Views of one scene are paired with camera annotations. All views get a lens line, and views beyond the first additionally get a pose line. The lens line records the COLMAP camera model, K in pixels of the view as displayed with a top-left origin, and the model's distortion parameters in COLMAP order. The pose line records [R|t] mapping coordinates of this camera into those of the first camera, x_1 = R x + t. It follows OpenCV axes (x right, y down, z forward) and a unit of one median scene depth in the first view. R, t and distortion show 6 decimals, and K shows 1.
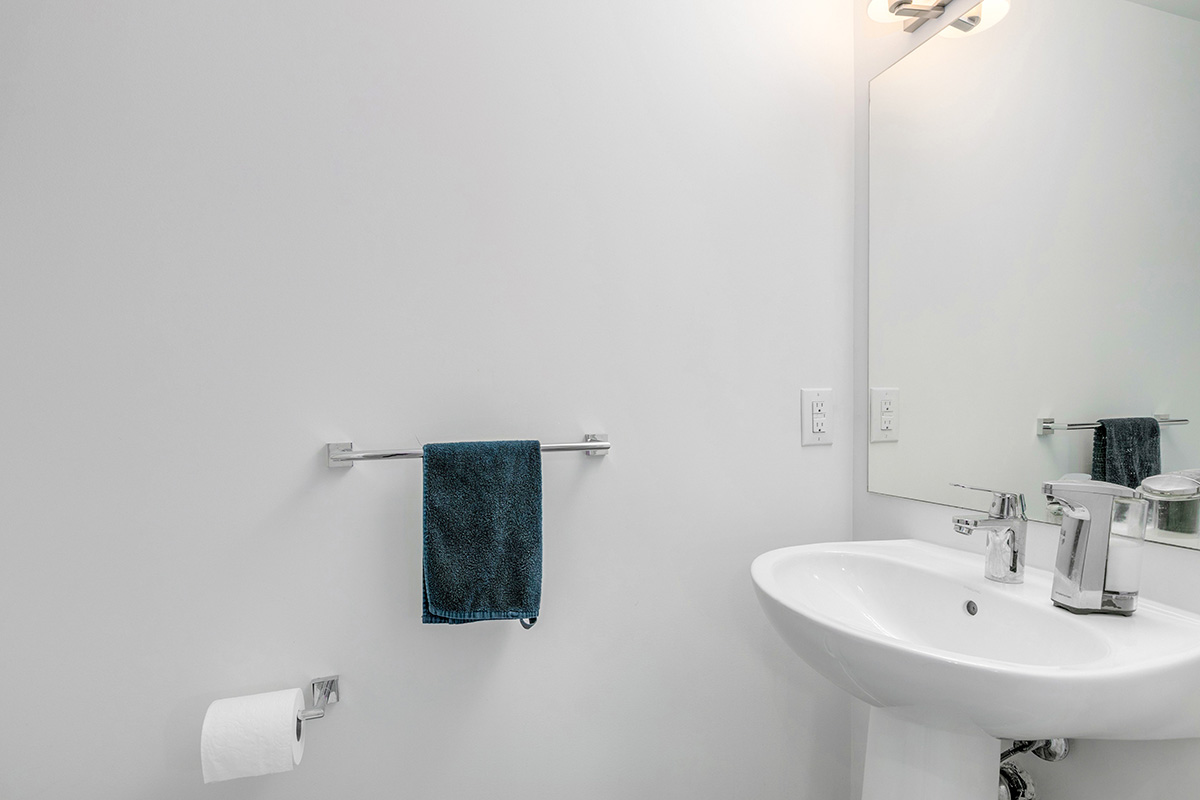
lens RADIAL K [[558.2, 0, 601.5], [0, 558.2, 423.7], [0, 0, 1]] dist [-0.002912, -0.000081]
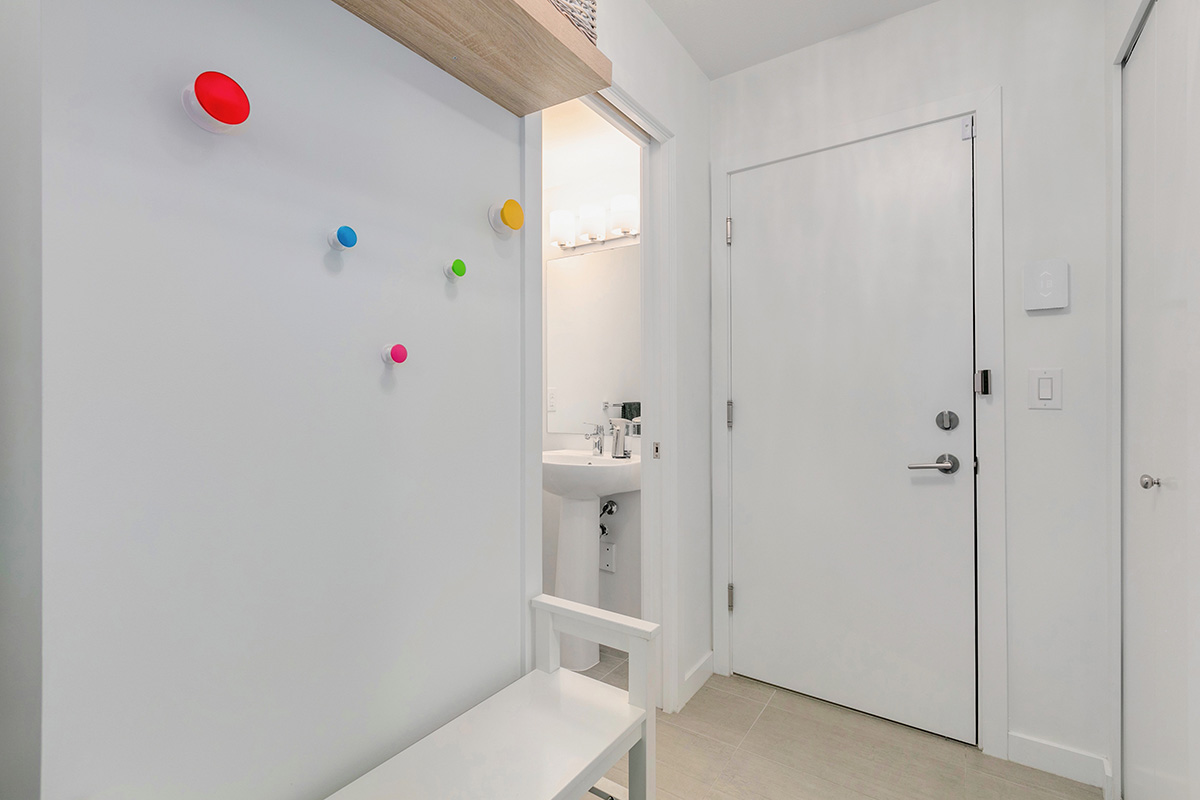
lens RADIAL K [[558.2, 0, 598.6], [0, 558.2, 399.6], [0, 0, 1]] dist [-0.002912, -0.000081]
pose [[0.778903, 0.002218, 0.627140, -1.051532], [0.020164, 0.999388, -0.028578, 0.073408], [-0.626820, 0.034905, 0.778382, -1.217392]]
